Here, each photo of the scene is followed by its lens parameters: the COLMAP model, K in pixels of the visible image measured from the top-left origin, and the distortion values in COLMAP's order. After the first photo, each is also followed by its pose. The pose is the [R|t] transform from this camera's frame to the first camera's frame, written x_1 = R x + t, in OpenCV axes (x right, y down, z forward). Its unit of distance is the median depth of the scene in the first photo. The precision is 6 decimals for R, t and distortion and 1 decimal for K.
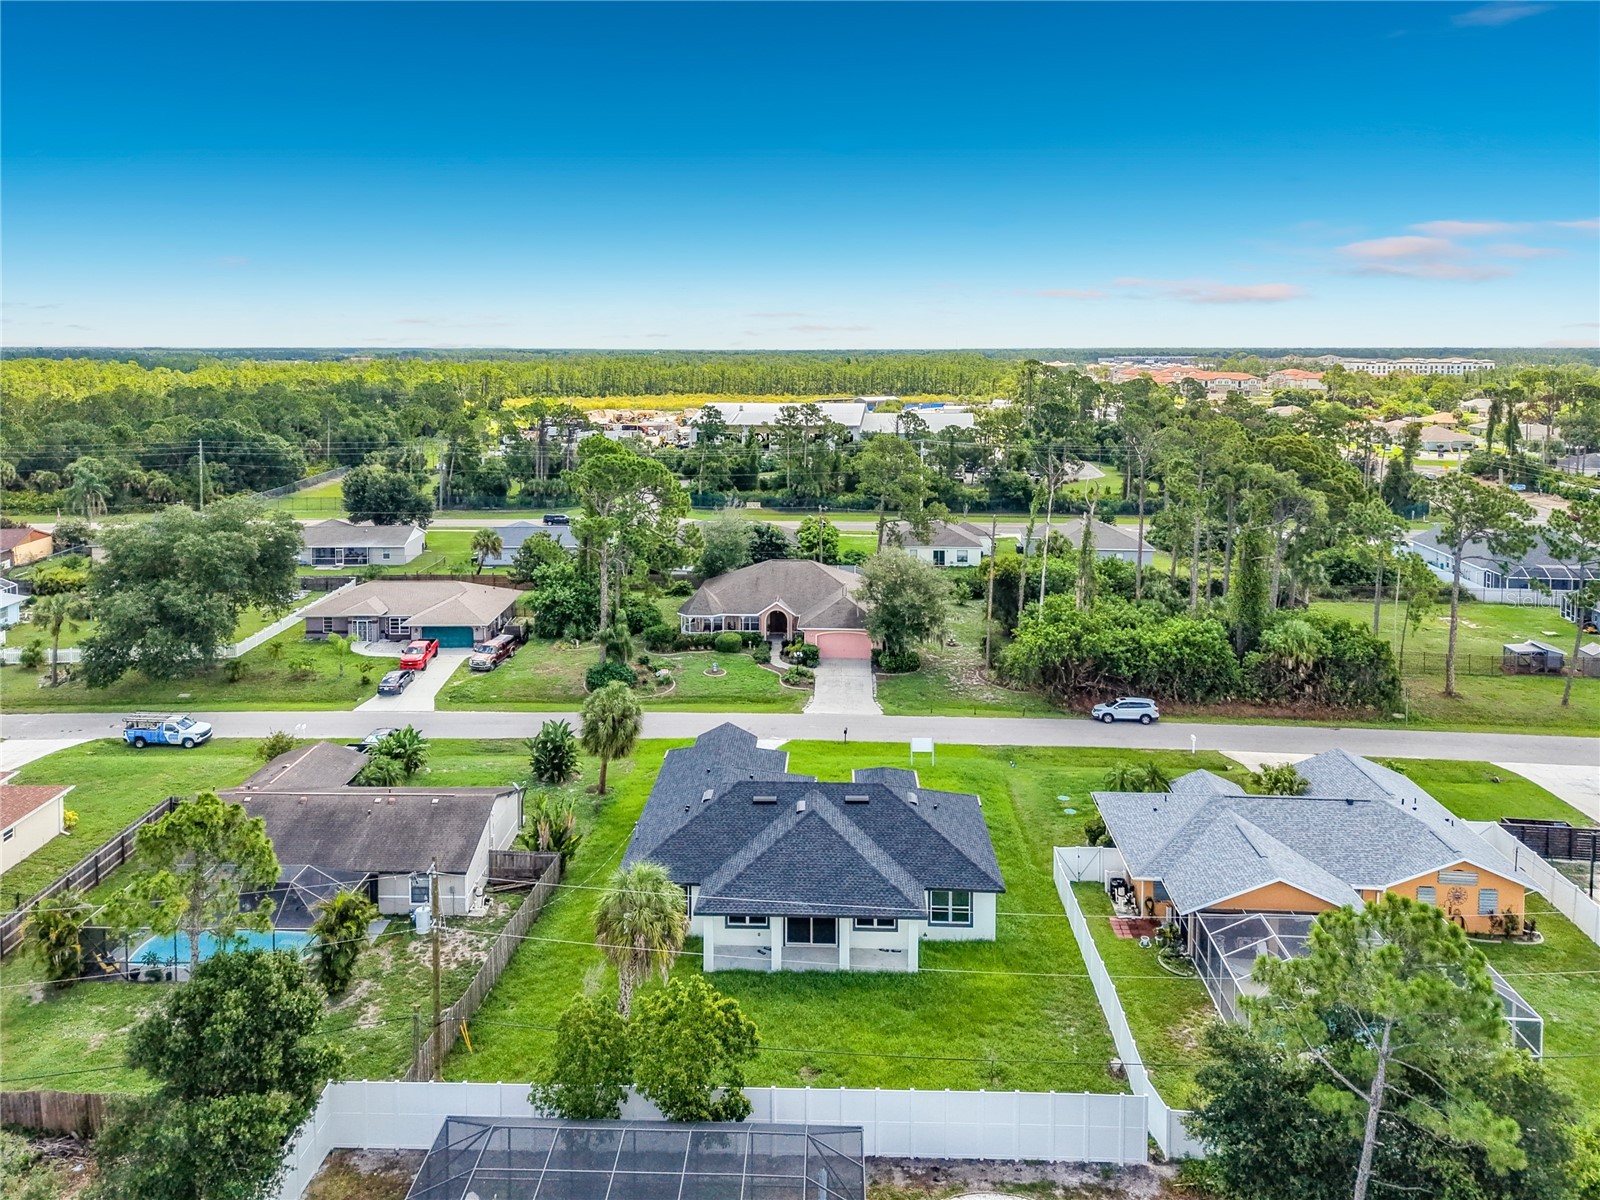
lens RADIAL K [[1136.1, 0, 745.3], [0, 1136.1, 495.4], [0, 0, 1]] dist [0.009586, 0.003640]
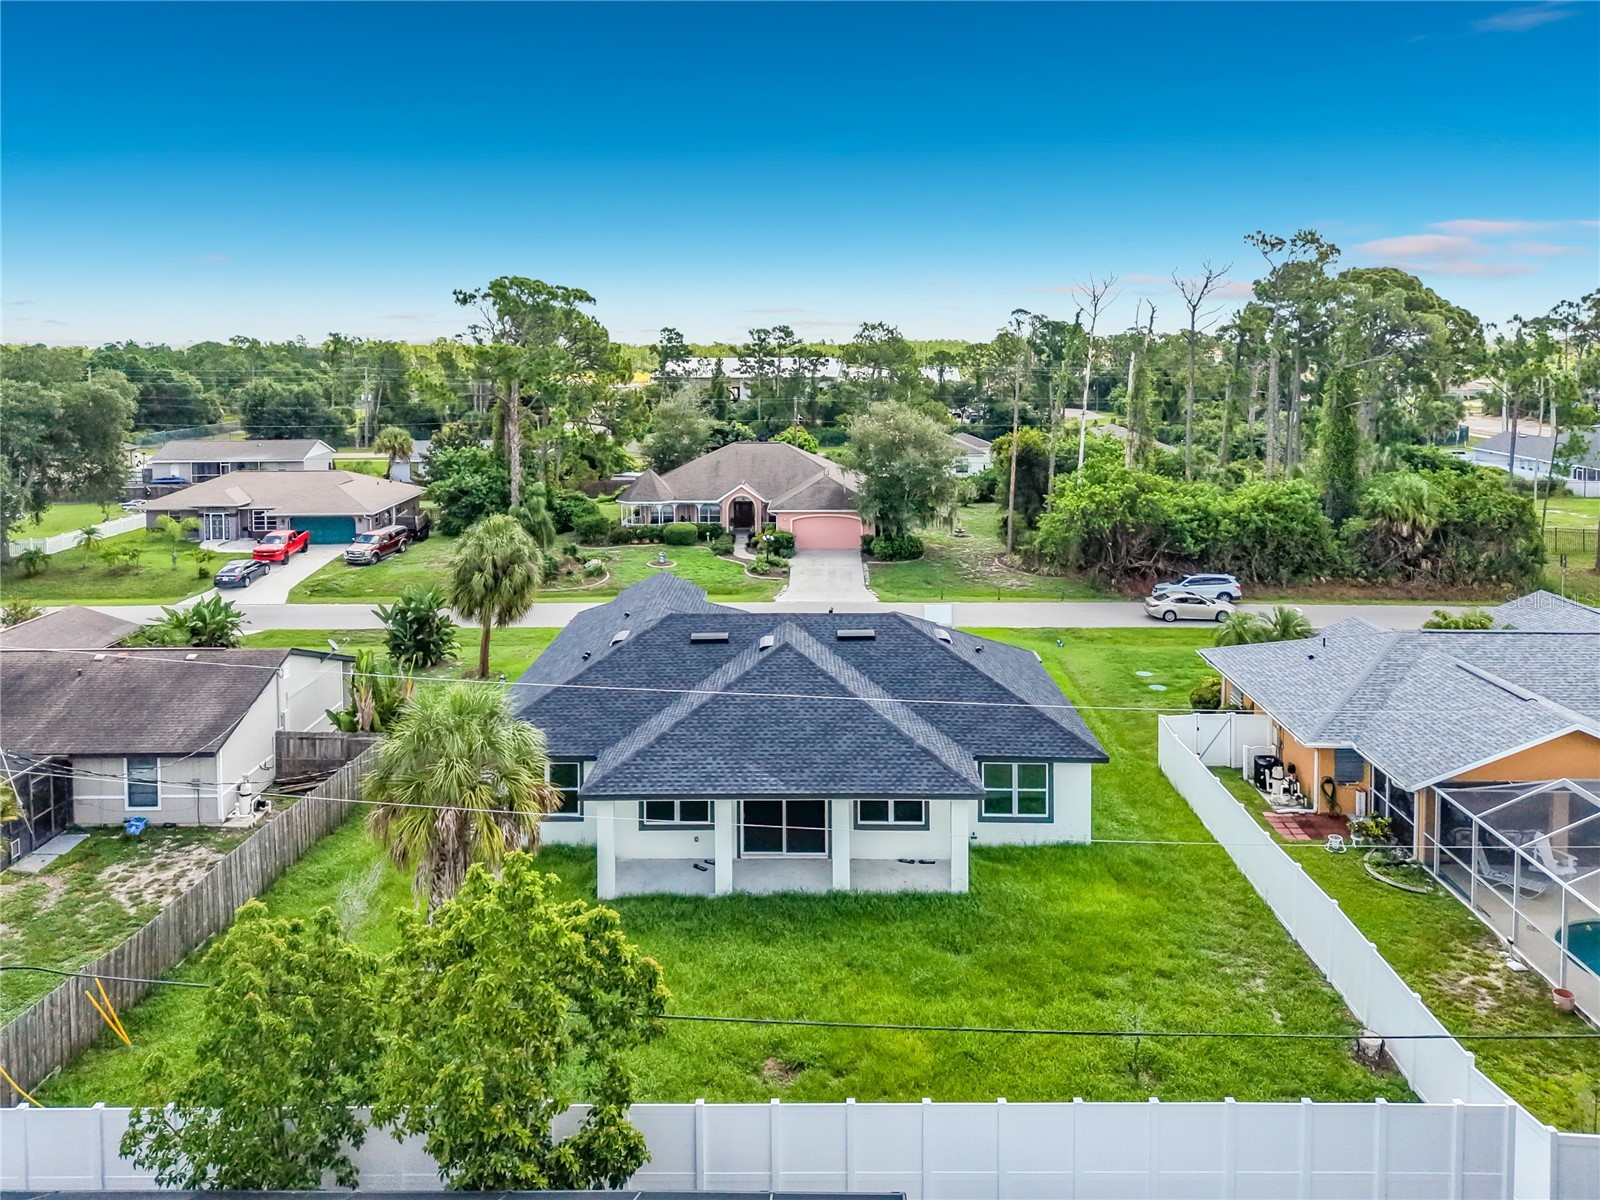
lens RADIAL K [[1125.4, 0, 750.6], [0, 1125.4, 506.9], [0, 0, 1]] dist [0.008300, 0.003782]
pose [[0.999631, -0.007699, 0.026032, 0.017664], [0.007627, 0.999967, 0.002862, 0.140029], [-0.026053, -0.002663, 0.999657, 0.274278]]
